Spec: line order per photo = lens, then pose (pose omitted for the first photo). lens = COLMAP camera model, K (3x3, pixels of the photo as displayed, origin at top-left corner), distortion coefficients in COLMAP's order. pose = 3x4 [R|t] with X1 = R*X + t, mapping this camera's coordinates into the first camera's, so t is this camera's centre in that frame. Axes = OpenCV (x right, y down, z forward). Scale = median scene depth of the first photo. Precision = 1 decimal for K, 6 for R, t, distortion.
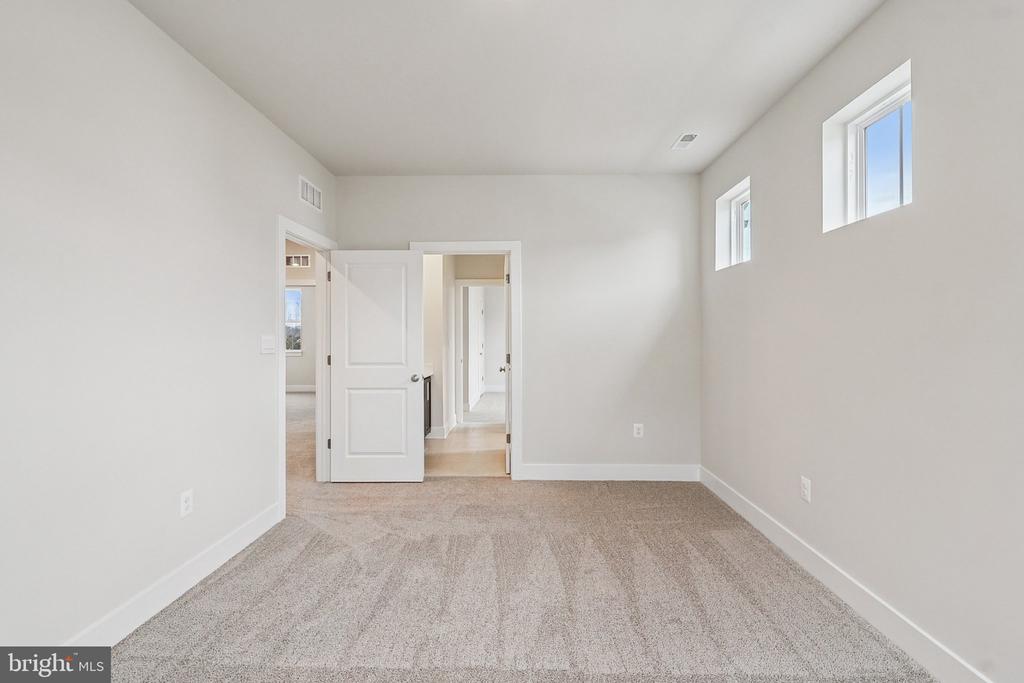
lens RADIAL K [[484.5, 0, 512.0], [0, 484.5, 341.5], [0, 0, 1]] dist [-0.001157, -0.001022]
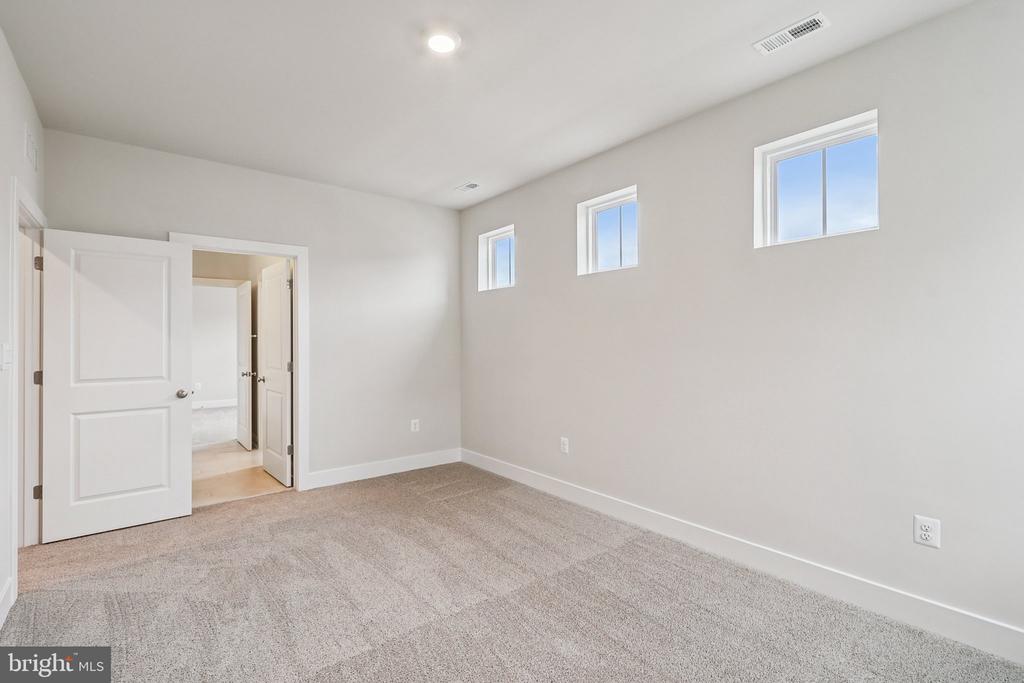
lens RADIAL K [[484.5, 0, 512.0], [0, 484.5, 341.5], [0, 0, 1]] dist [-0.001157, -0.001022]
pose [[0.759706, -0.002081, 0.650264, -0.311107], [0.010775, 0.999898, -0.009387, -0.001312], [-0.650178, 0.014138, 0.759650, -0.020482]]
